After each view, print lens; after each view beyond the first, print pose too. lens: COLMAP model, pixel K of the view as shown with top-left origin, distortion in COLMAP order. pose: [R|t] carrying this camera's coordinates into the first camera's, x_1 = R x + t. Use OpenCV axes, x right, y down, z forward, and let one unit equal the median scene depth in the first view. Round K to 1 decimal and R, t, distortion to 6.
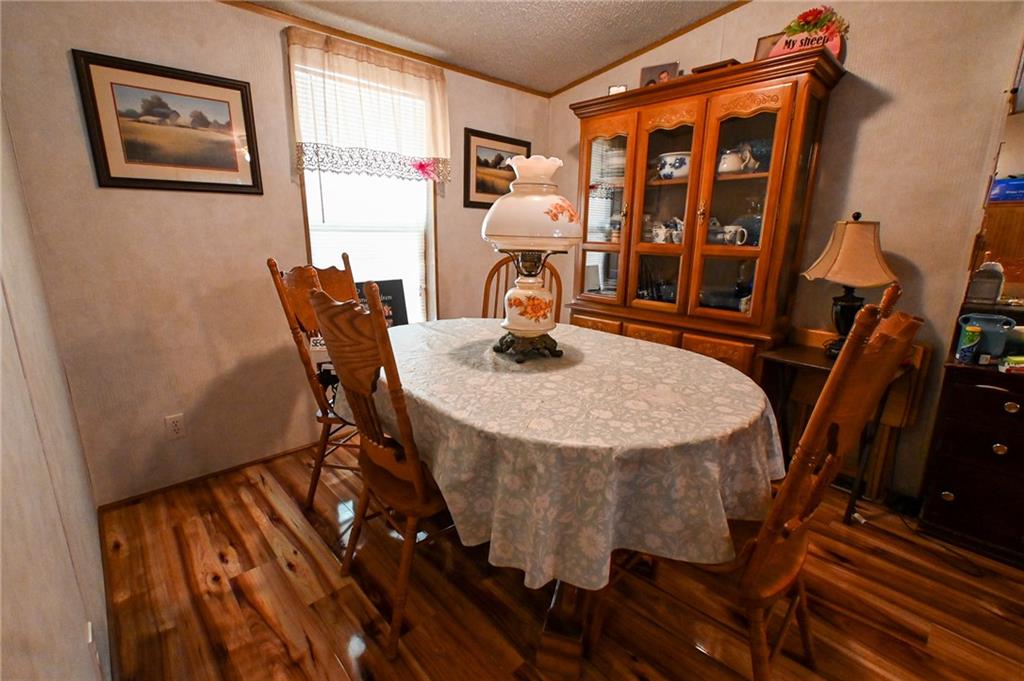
lens RADIAL K [[453.7, 0, 515.4], [0, 453.7, 339.8], [0, 0, 1]] dist [0.010540, -0.005155]
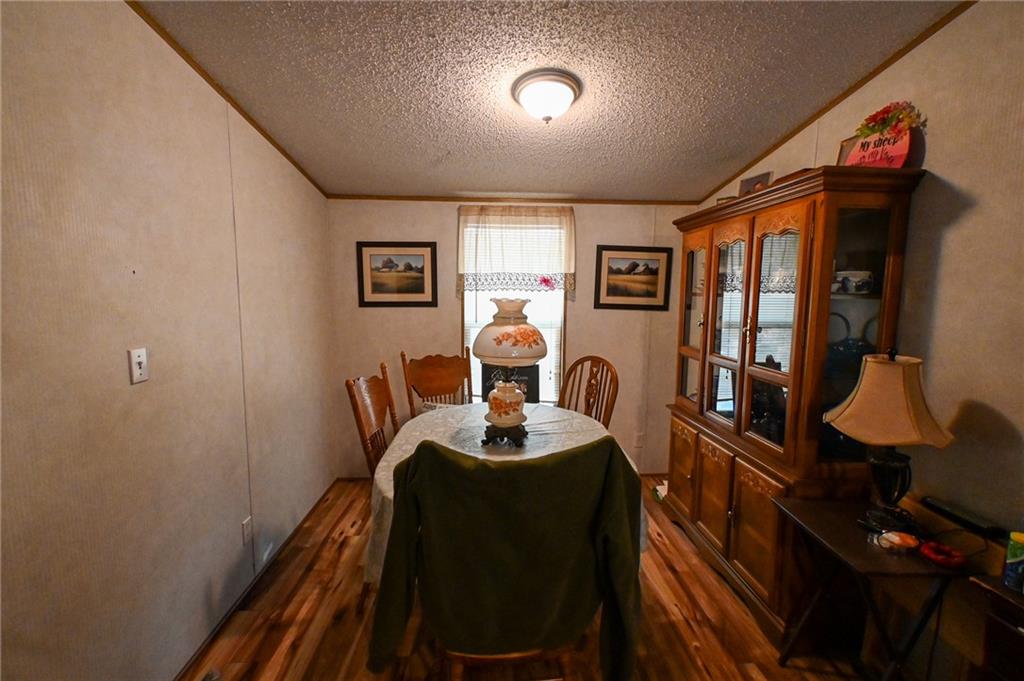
lens RADIAL K [[453.7, 0, 515.4], [0, 453.7, 339.8], [0, 0, 1]] dist [0.010540, -0.005155]
pose [[0.766796, 0.062199, -0.638871, 0.711231], [-0.149957, 0.985111, -0.084075, -0.120365], [0.624129, 0.160272, 0.764706, -0.020769]]
